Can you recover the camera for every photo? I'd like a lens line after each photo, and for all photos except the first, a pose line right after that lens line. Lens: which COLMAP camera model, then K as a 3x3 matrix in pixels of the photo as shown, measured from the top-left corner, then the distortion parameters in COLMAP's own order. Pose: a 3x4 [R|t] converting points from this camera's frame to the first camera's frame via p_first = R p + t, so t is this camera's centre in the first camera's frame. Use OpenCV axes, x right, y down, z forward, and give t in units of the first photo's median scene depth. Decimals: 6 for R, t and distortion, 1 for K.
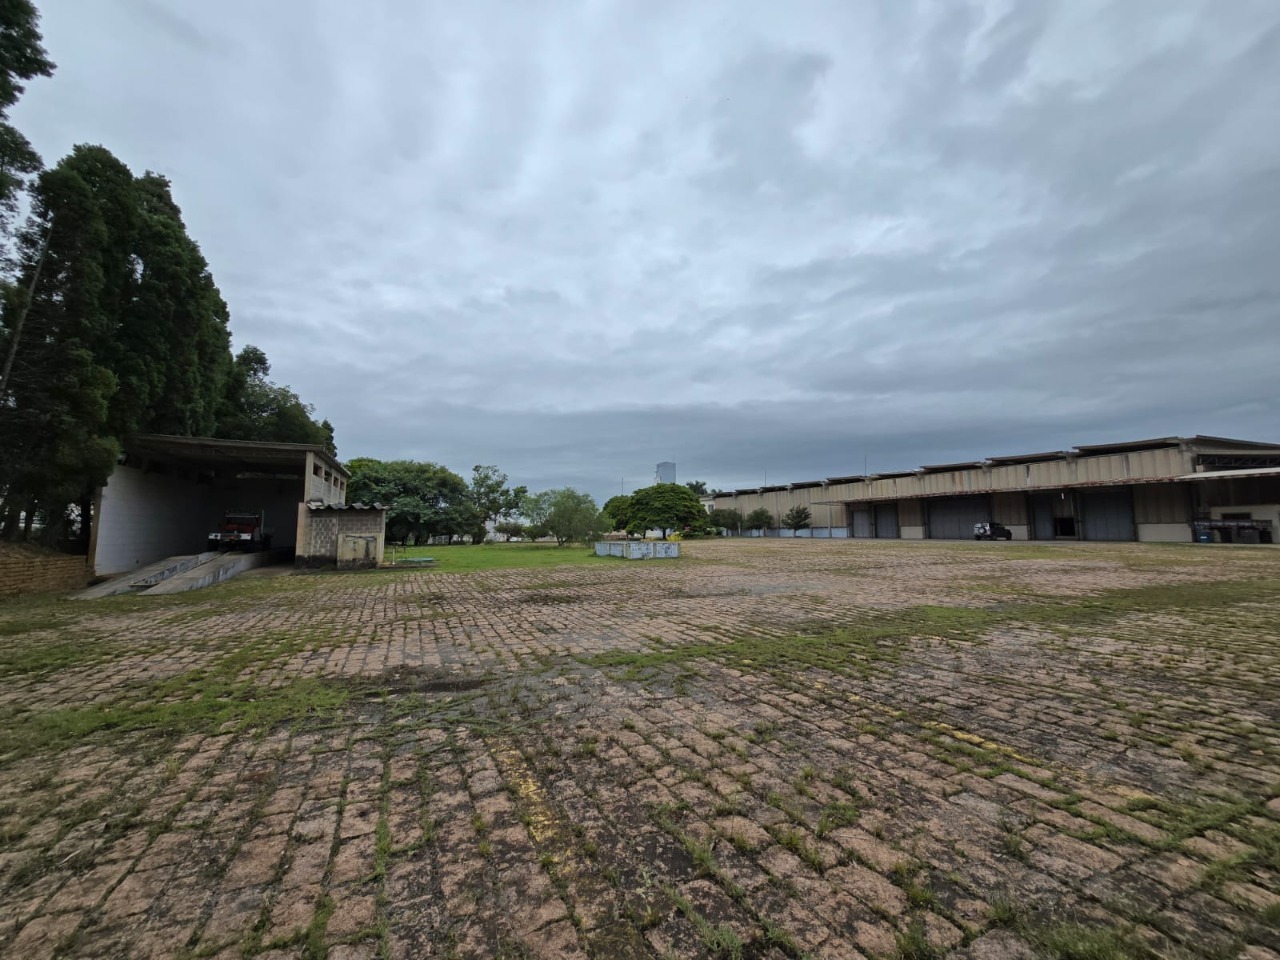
lens RADIAL K [[528.9, 0, 640.0], [0, 528.9, 480.0], [0, 0, 1]] dist [-0.000012, -0.008193]
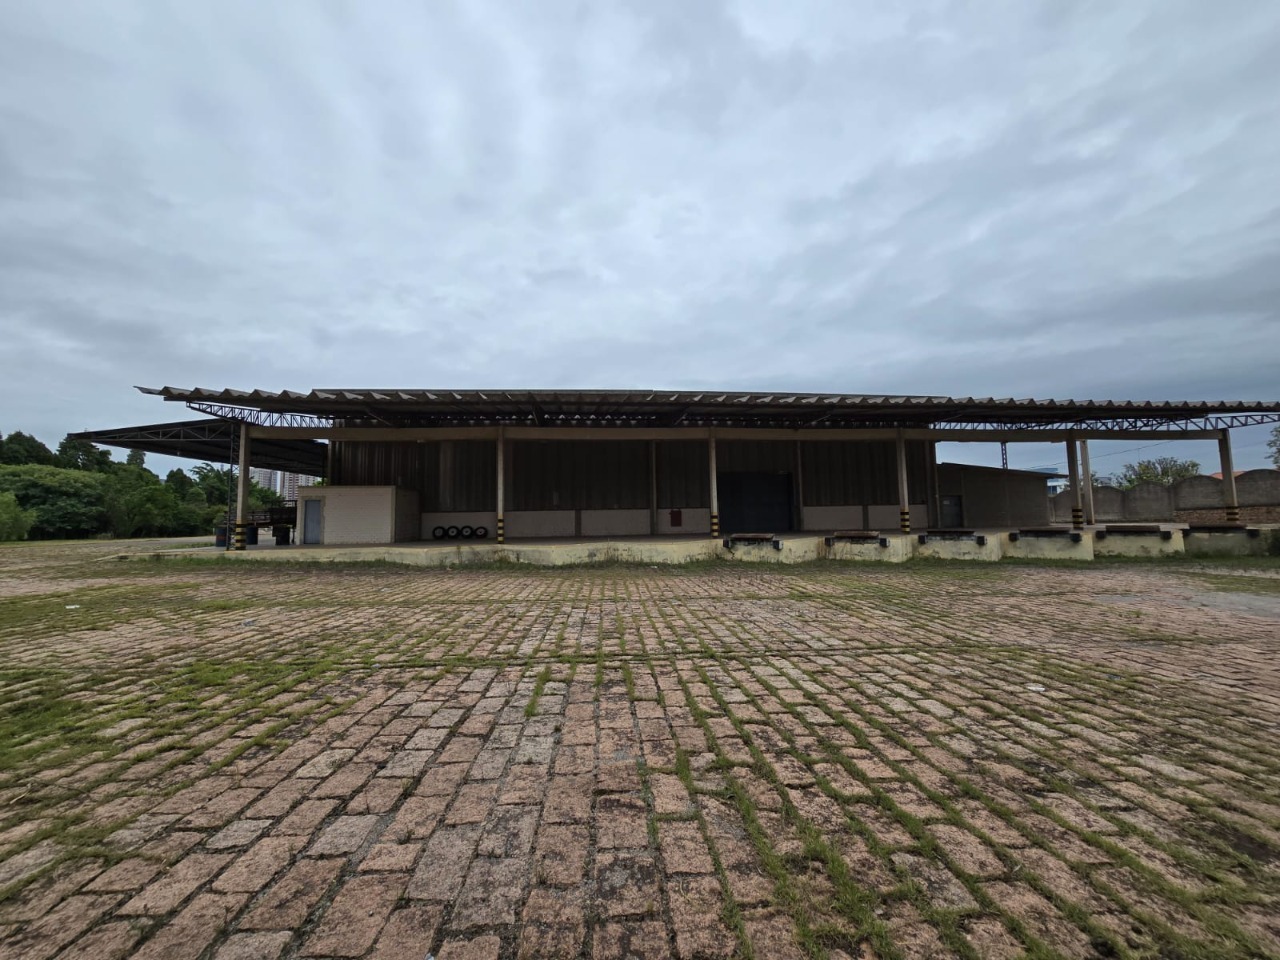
lens RADIAL K [[528.9, 0, 640.0], [0, 528.9, 480.0], [0, 0, 1]] dist [-0.000012, -0.008193]
pose [[0.935551, -0.010616, -0.353032, 0.305167], [0.024791, 0.999057, 0.035653, -0.002036], [0.352320, -0.042107, 0.934932, 0.118054]]
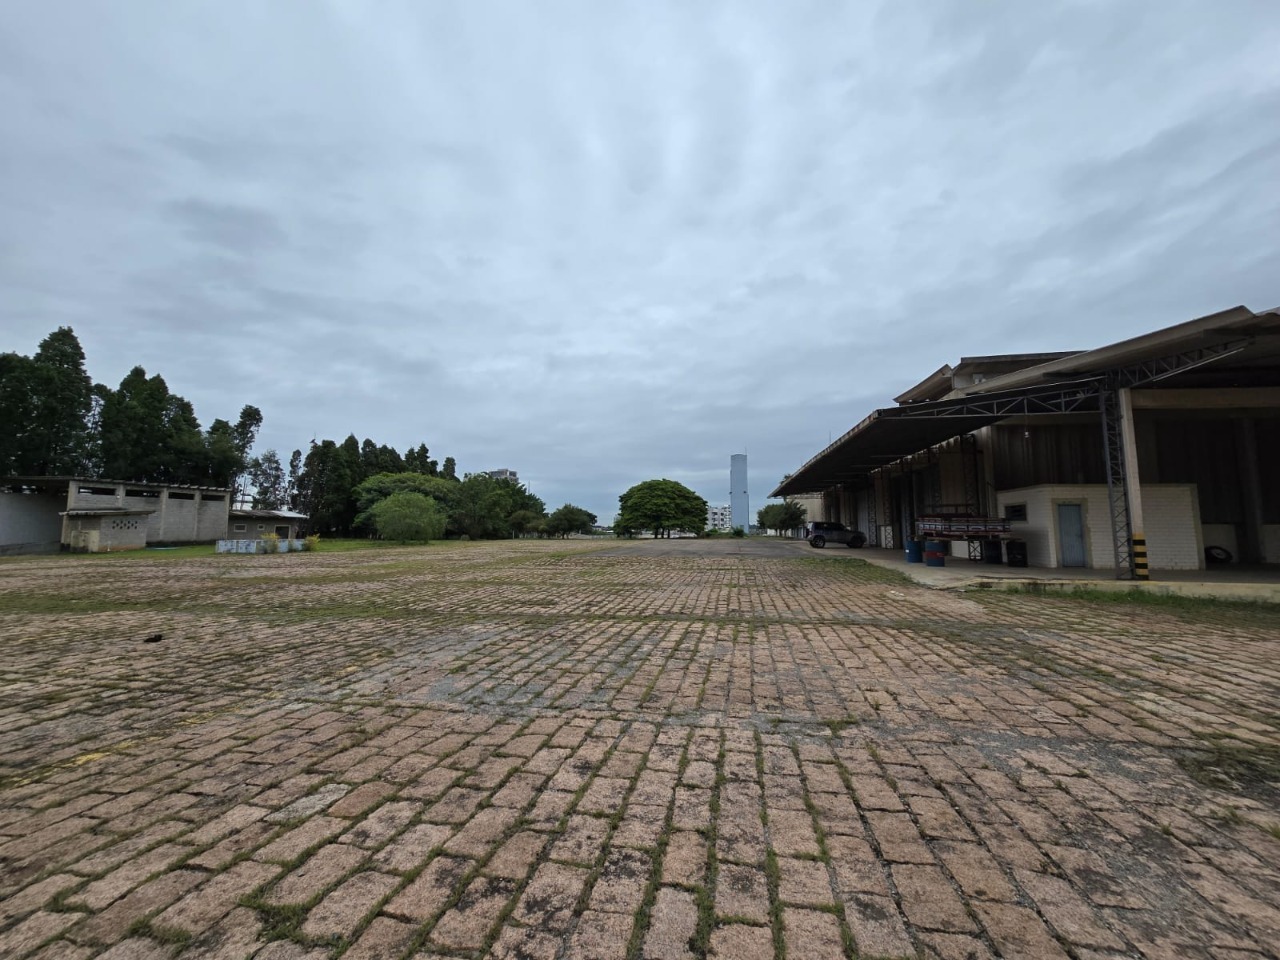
lens RADIAL K [[524.4, 0, 641.5], [0, 524.4, 473.0], [0, 0, 1]] dist [0.000369, -0.000596]
pose [[0.788532, -0.025632, -0.614459, 0.189402], [0.023865, 0.999654, -0.011075, -0.001366], [0.614530, -0.005931, 0.788871, 0.091520]]
